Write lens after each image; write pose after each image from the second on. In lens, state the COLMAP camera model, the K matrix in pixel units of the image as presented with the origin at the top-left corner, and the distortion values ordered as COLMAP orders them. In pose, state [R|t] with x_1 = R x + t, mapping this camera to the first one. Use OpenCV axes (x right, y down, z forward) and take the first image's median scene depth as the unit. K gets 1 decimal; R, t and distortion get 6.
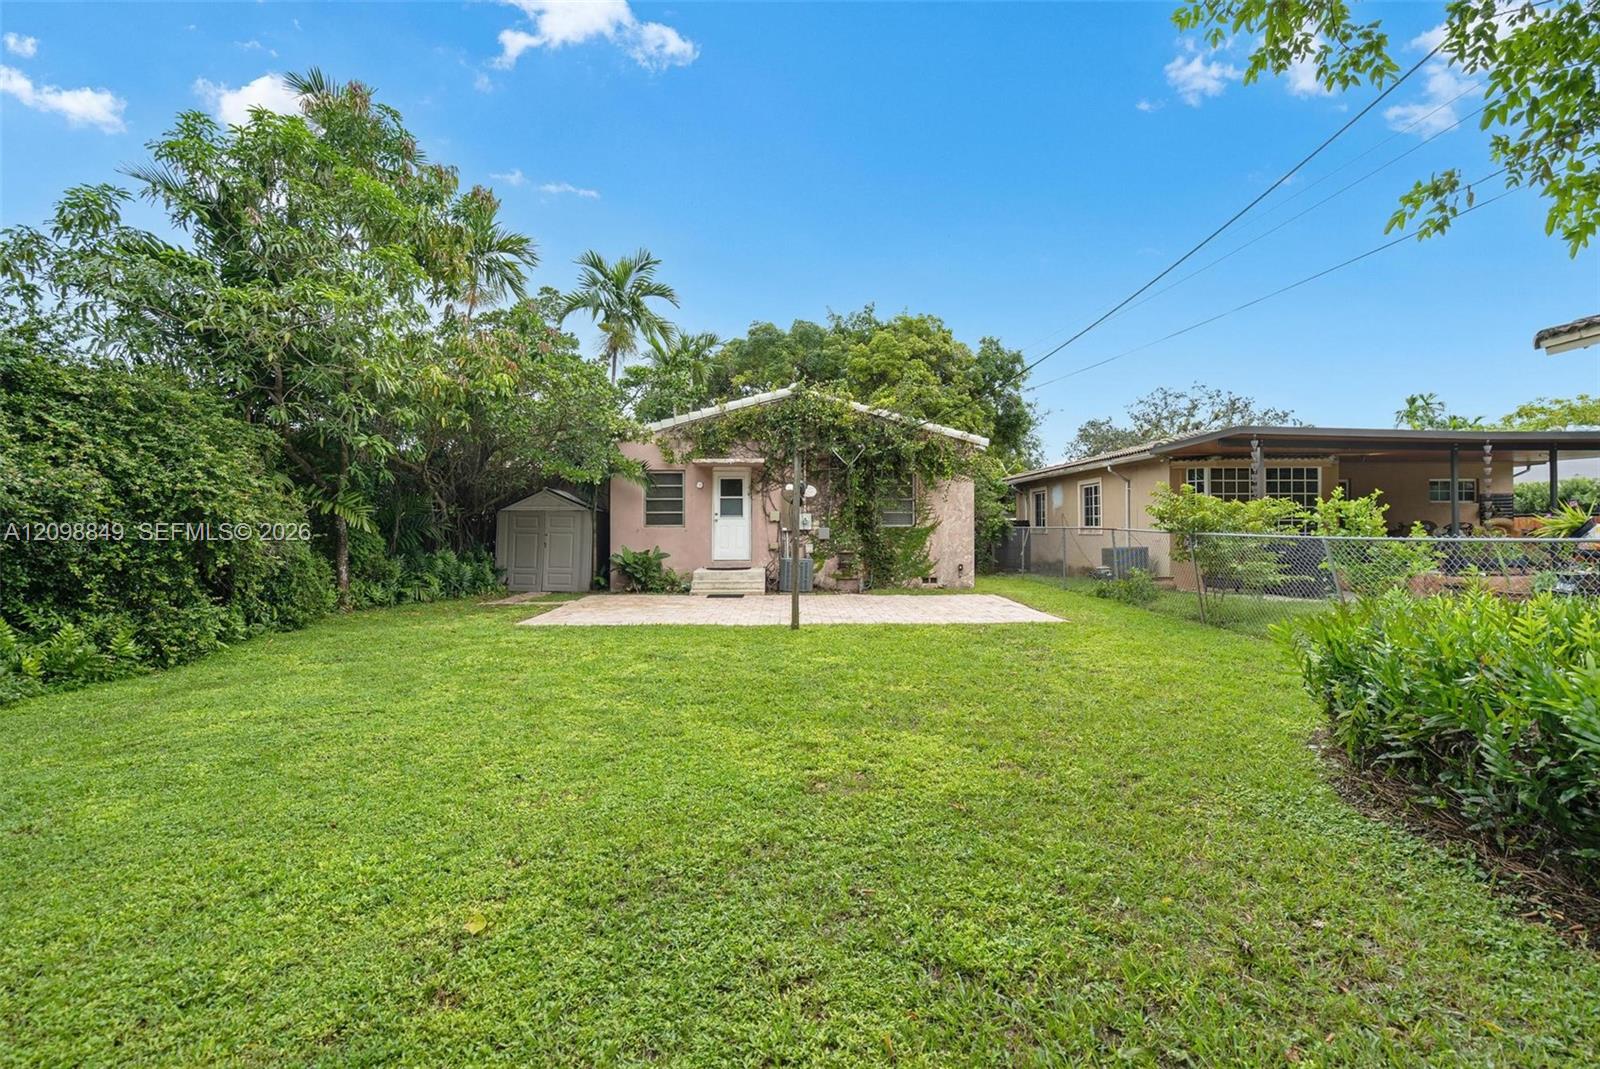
lens RADIAL K [[728.7, 0, 795.3], [0, 728.7, 531.5], [0, 0, 1]] dist [-0.002451, -0.000309]
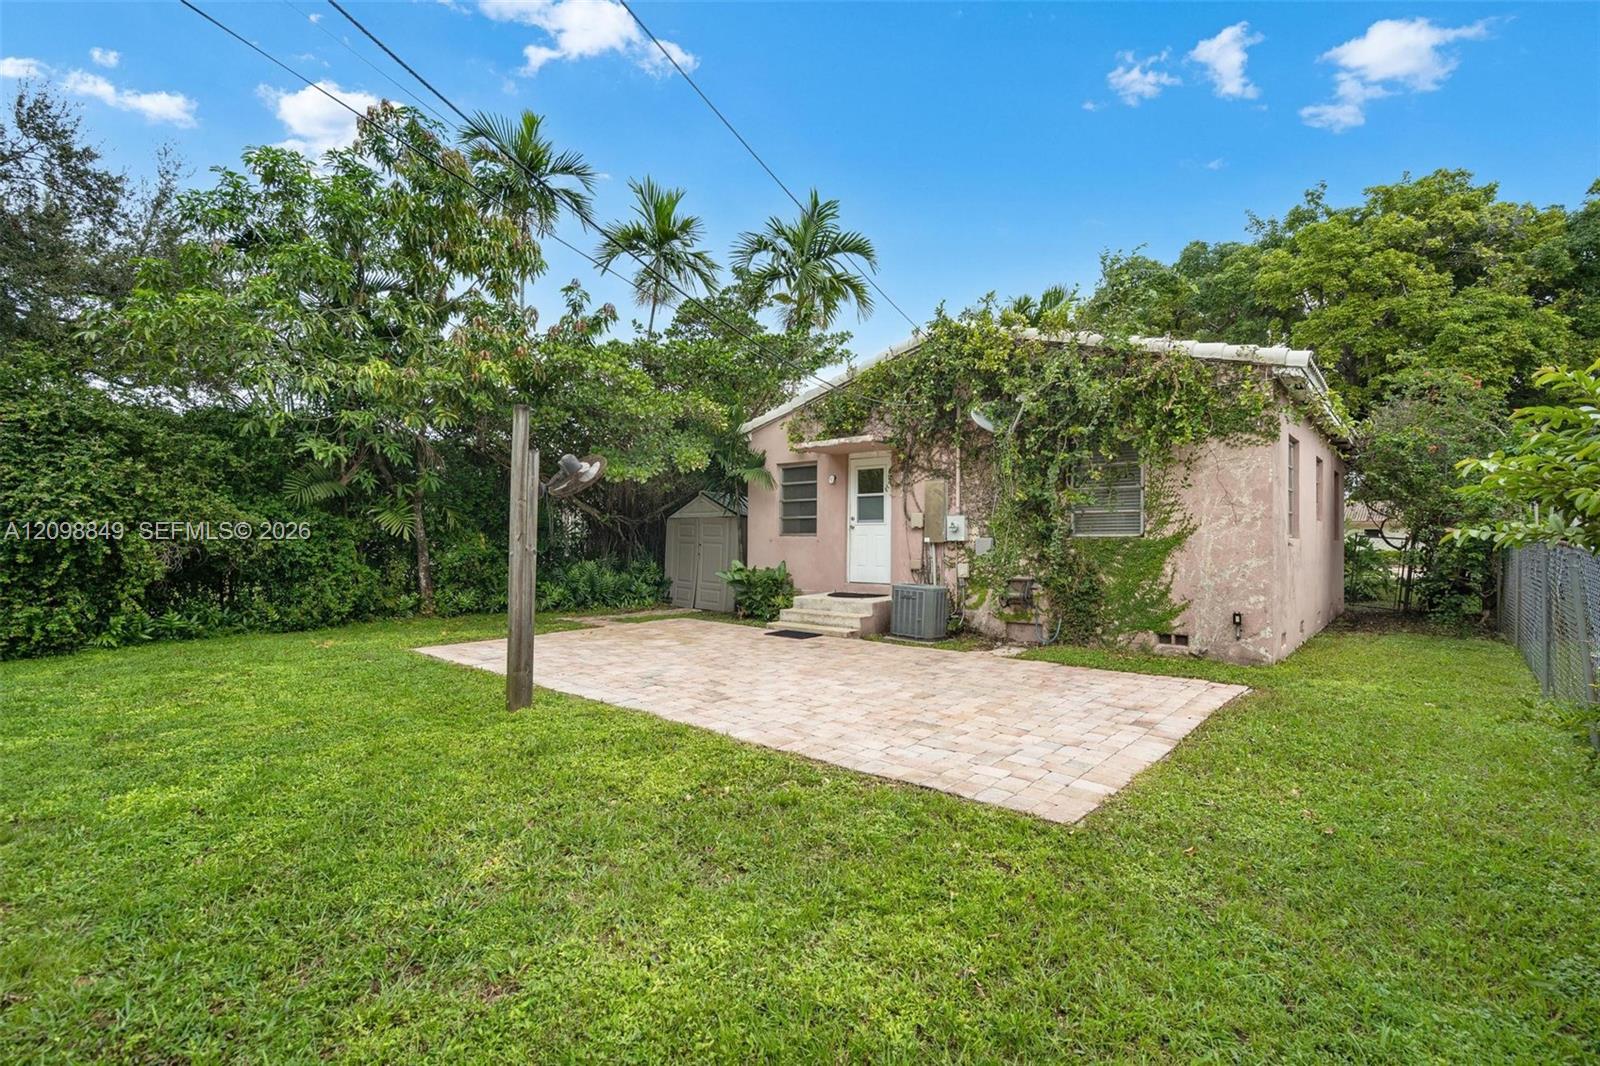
lens RADIAL K [[728.7, 0, 788.1], [0, 728.7, 530.3], [0, 0, 1]] dist [-0.002451, -0.000309]
pose [[0.729479, -0.003206, -0.683996, 0.341354], [-0.016749, 0.999605, -0.022548, 0.005274], [0.683798, 0.027904, 0.729137, 0.428745]]
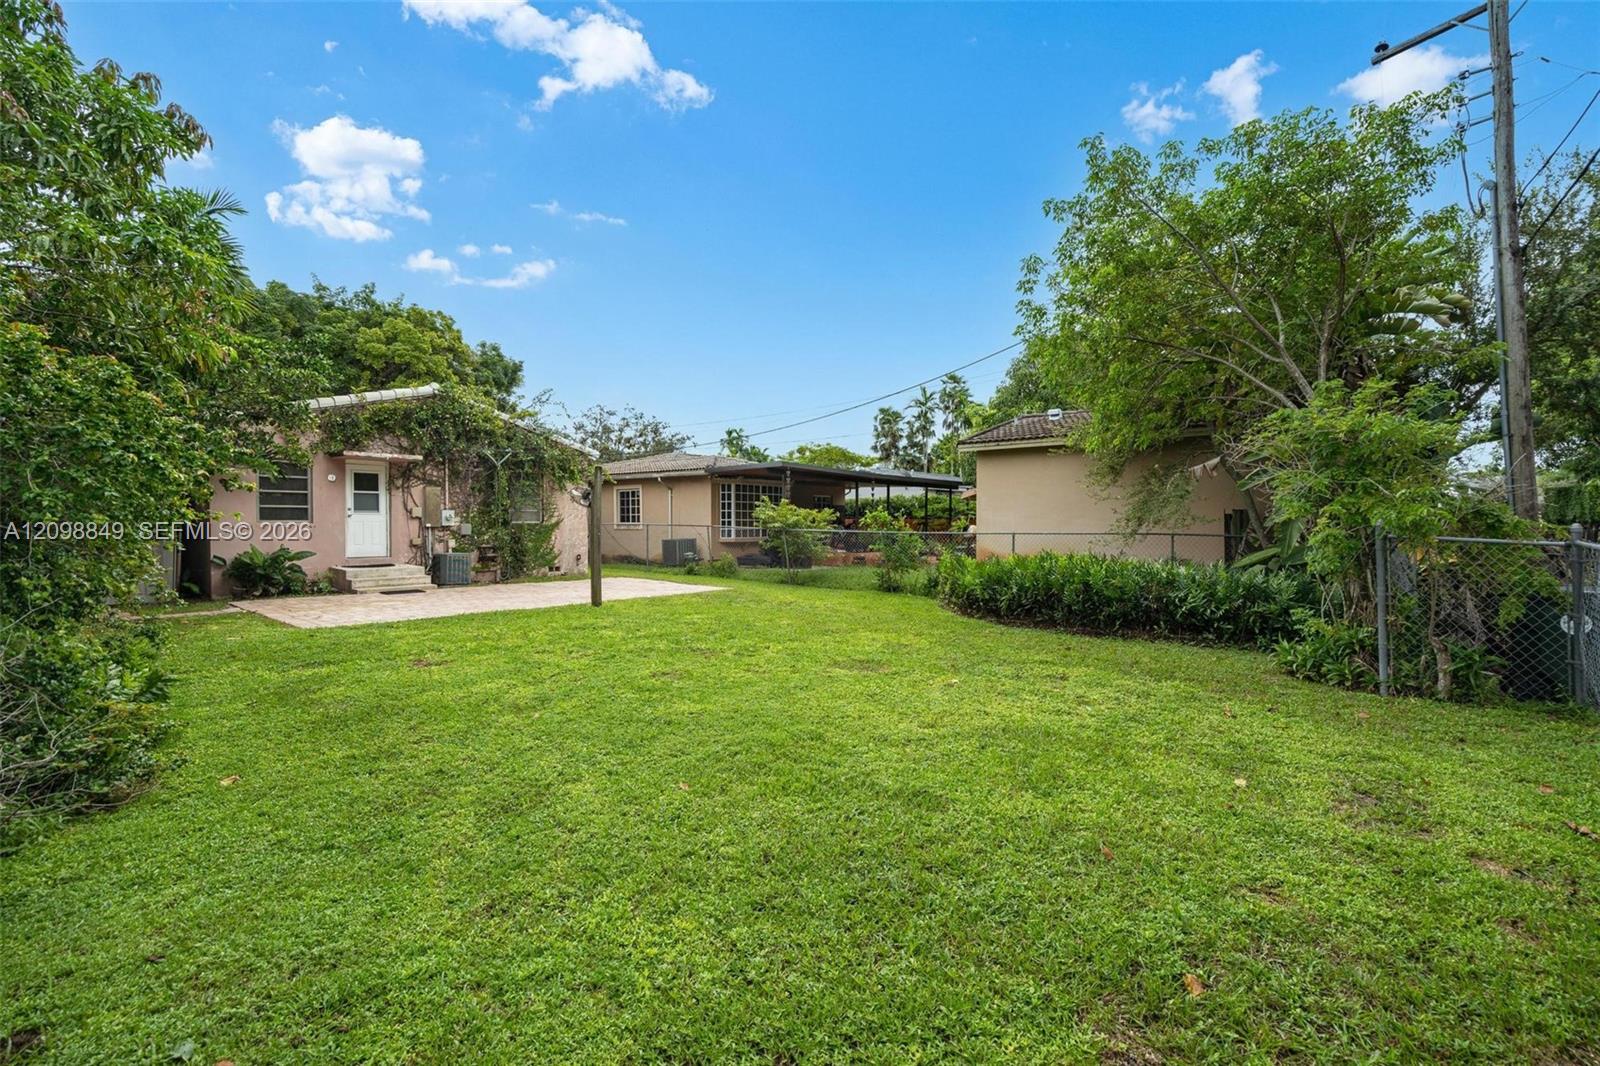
lens RADIAL K [[728.7, 0, 795.3], [0, 728.7, 540.1], [0, 0, 1]] dist [-0.002451, -0.000309]
pose [[0.657479, -0.014220, 0.753338, -0.441820], [-0.000633, 0.999811, 0.019425, -0.002431], [-0.753472, -0.013248, 0.657346, -0.058489]]
